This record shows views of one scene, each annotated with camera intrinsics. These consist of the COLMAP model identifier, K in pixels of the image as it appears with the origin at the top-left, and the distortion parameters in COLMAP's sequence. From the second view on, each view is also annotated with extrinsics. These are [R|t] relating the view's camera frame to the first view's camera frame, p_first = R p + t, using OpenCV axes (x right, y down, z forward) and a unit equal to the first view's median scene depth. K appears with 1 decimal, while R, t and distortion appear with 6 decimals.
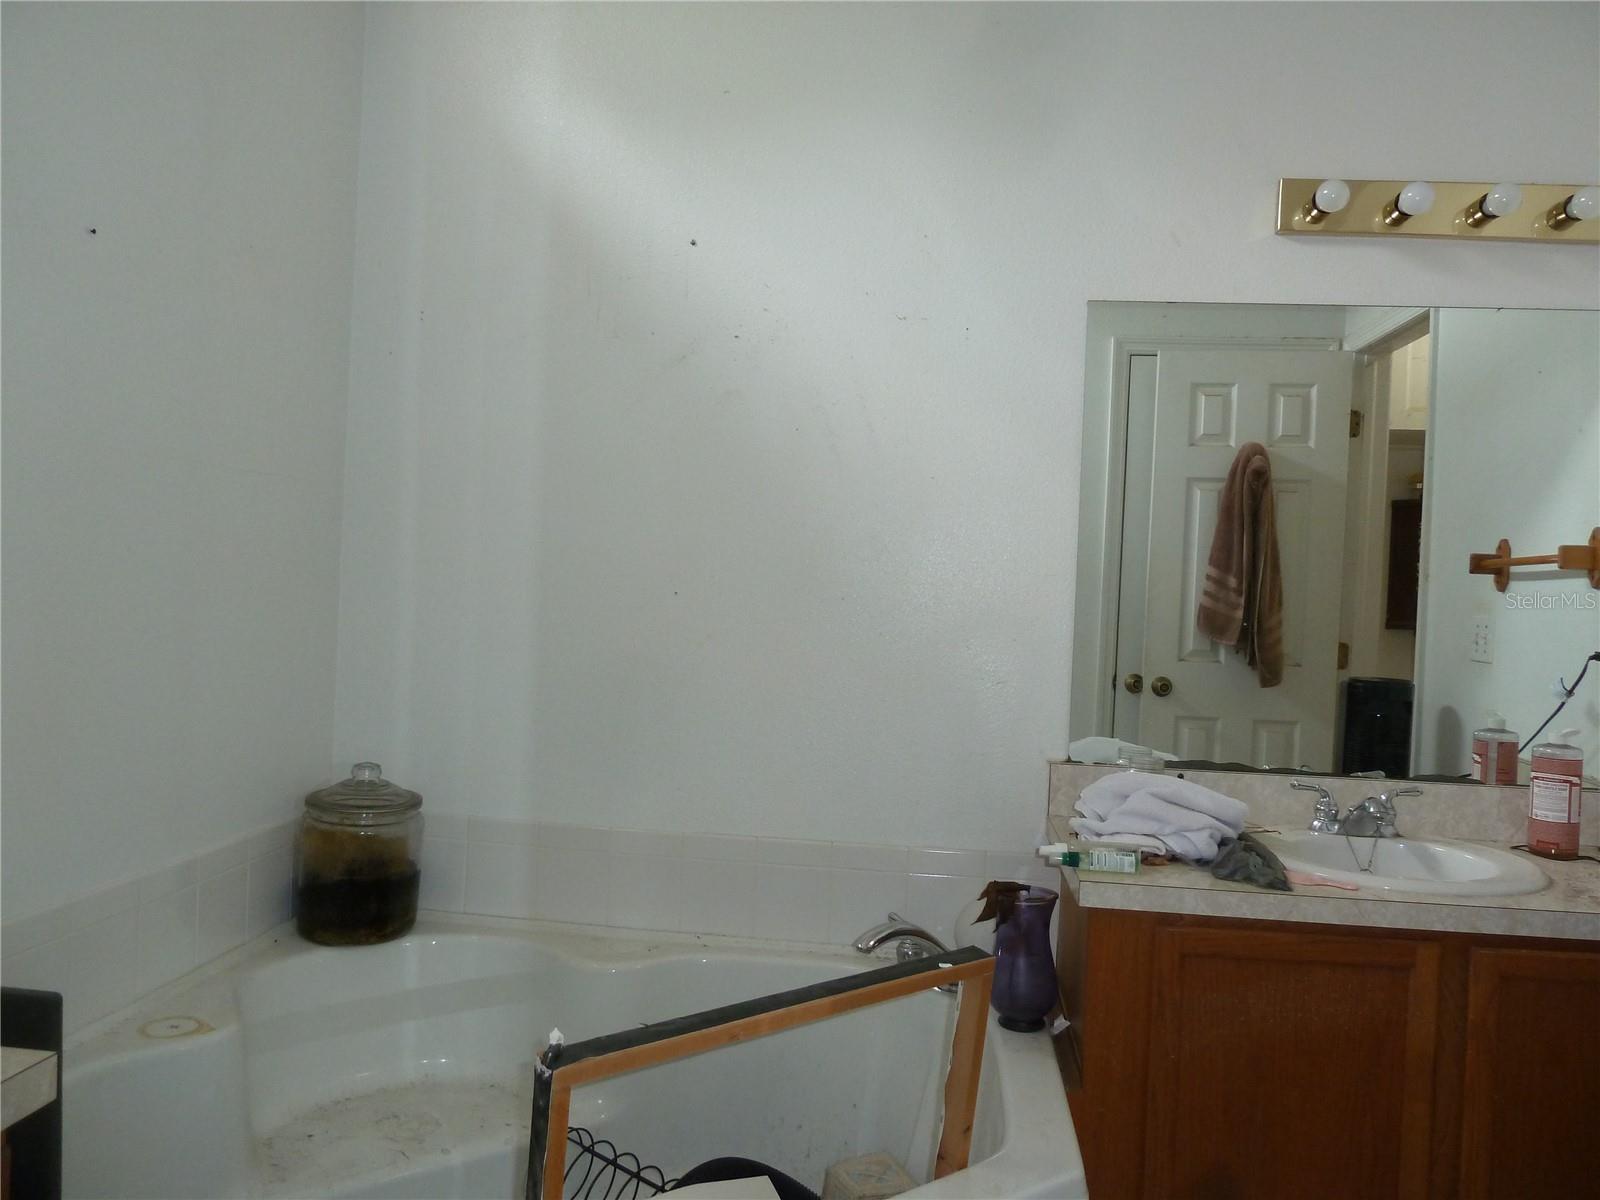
lens RADIAL K [[1198.6, 0, 804.9], [0, 1198.6, 597.7], [0, 0, 1]] dist [-0.017349, -0.004694]
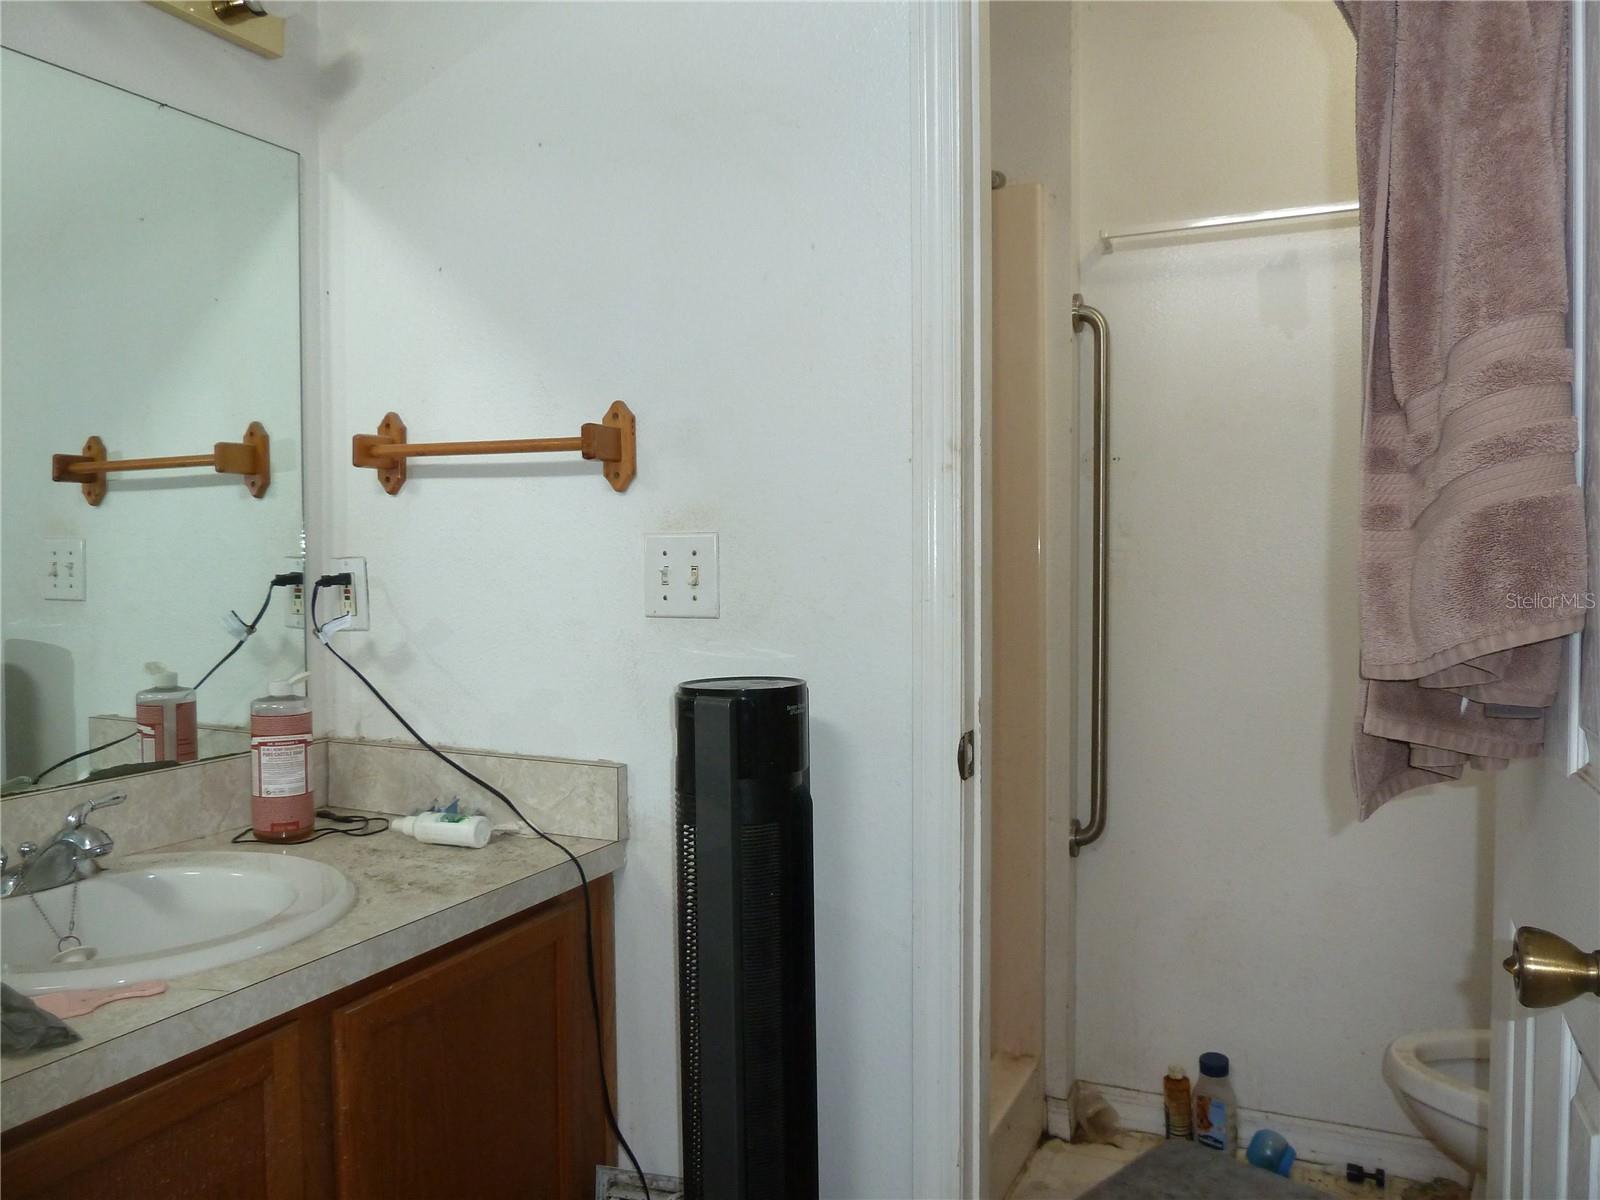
lens RADIAL K [[1198.6, 0, 798.9], [0, 1198.6, 598.8], [0, 0, 1]] dist [-0.017349, -0.004694]
pose [[0.323001, -0.083594, 0.942700, 0.009126], [0.021559, 0.996483, 0.080976, 0.003123], [-0.946153, -0.005831, 0.323667, 0.388373]]
